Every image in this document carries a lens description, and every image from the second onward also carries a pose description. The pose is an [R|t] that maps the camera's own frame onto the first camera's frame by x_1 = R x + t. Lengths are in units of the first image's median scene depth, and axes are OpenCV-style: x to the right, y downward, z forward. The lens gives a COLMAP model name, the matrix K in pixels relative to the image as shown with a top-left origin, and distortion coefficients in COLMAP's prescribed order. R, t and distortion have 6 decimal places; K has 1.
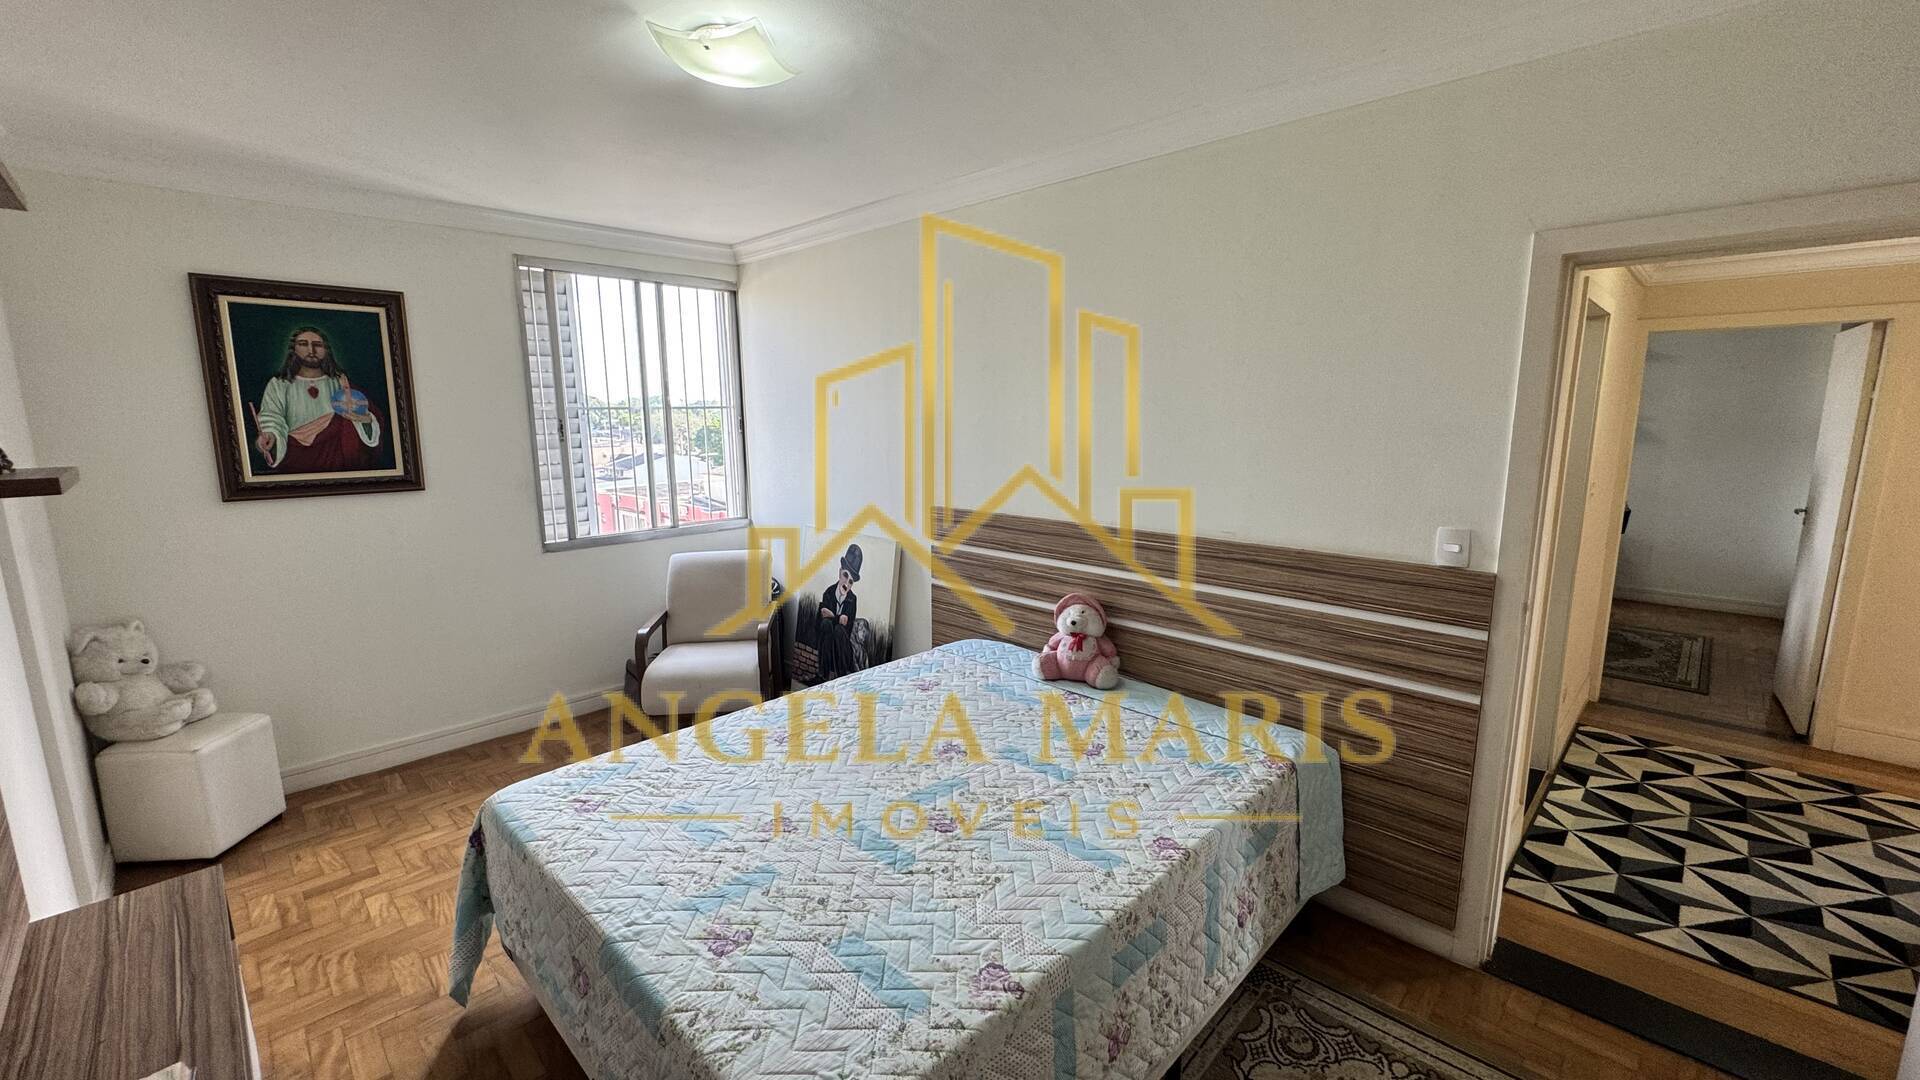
lens RADIAL K [[767.6, 0, 959.4], [0, 767.6, 539.9], [0, 0, 1]] dist [-0.002434, -0.000038]
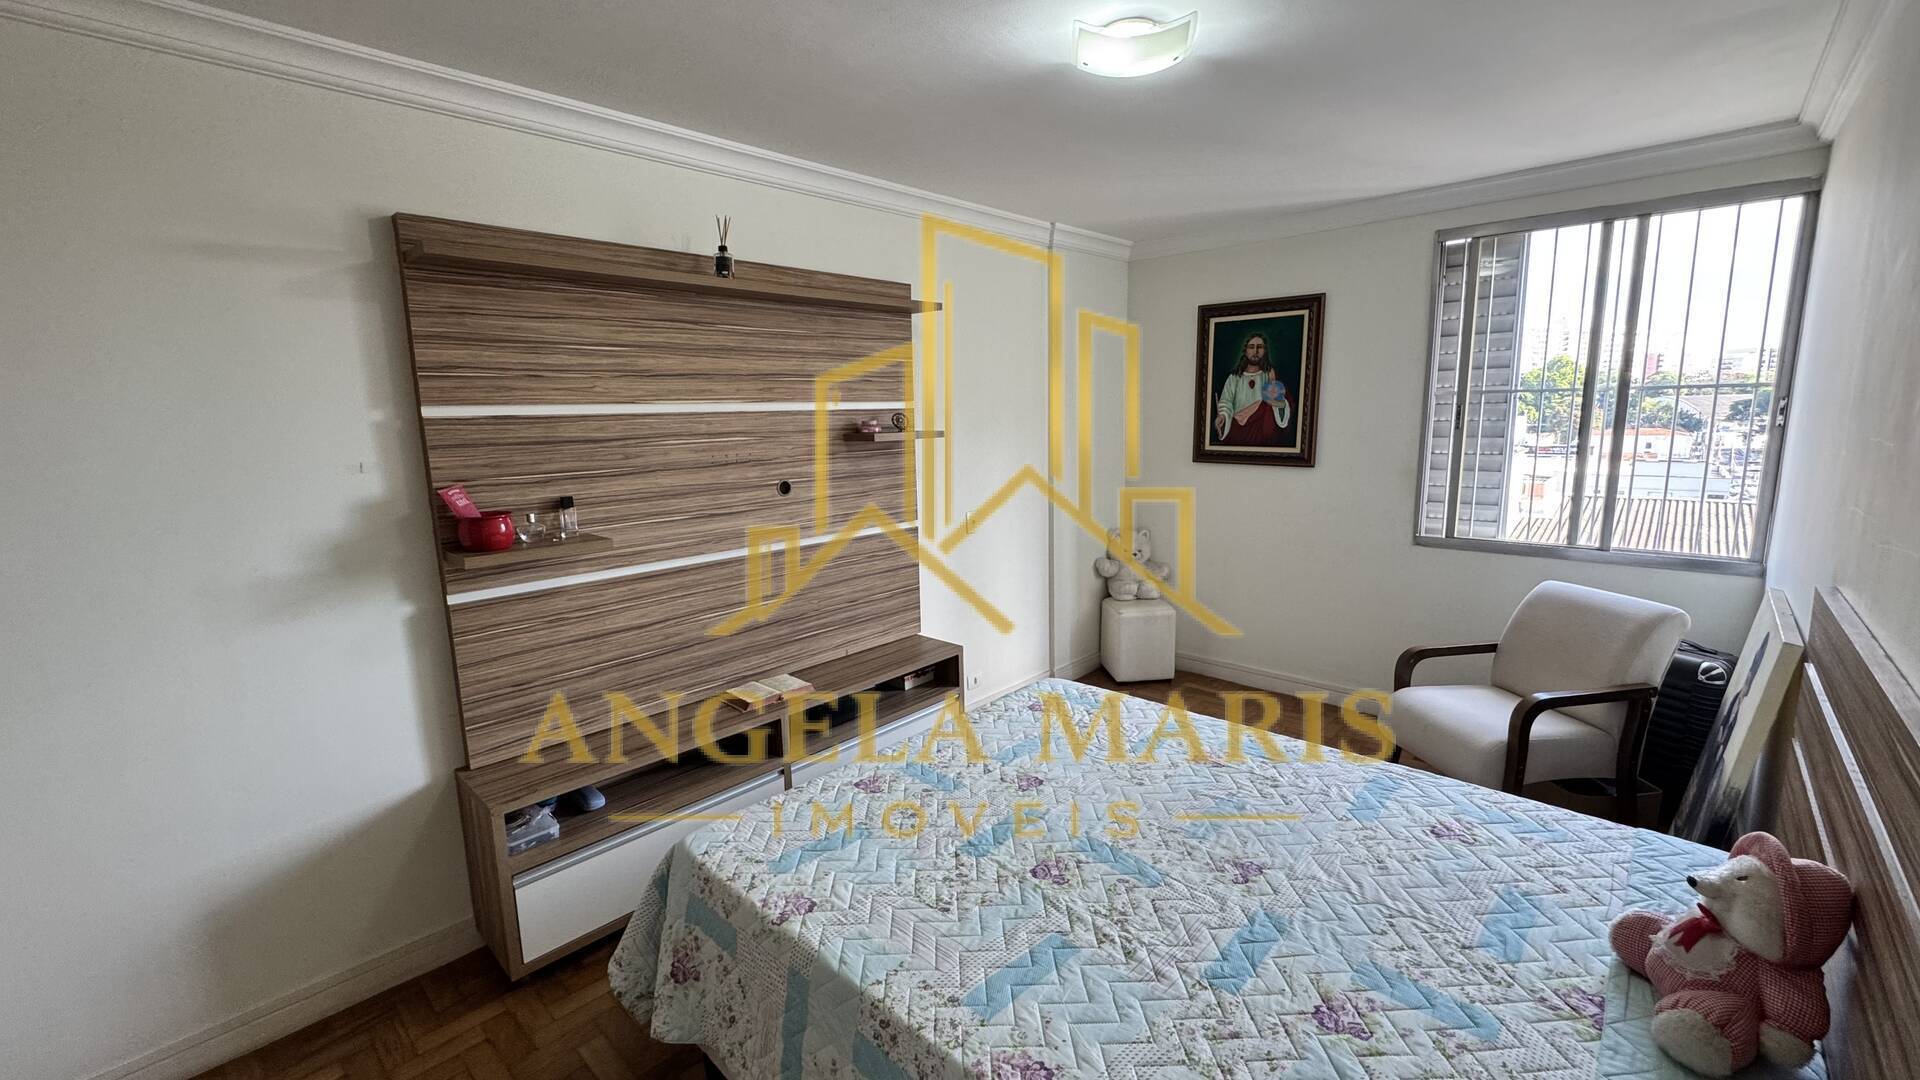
lens RADIAL K [[767.6, 0, 959.4], [0, 767.6, 539.9], [0, 0, 1]] dist [-0.002434, -0.000038]
pose [[0.026013, 0.174220, -0.984363, 0.468816], [-0.149348, 0.974322, 0.168496, -0.080387], [0.988442, 0.142630, 0.051365, 0.479923]]
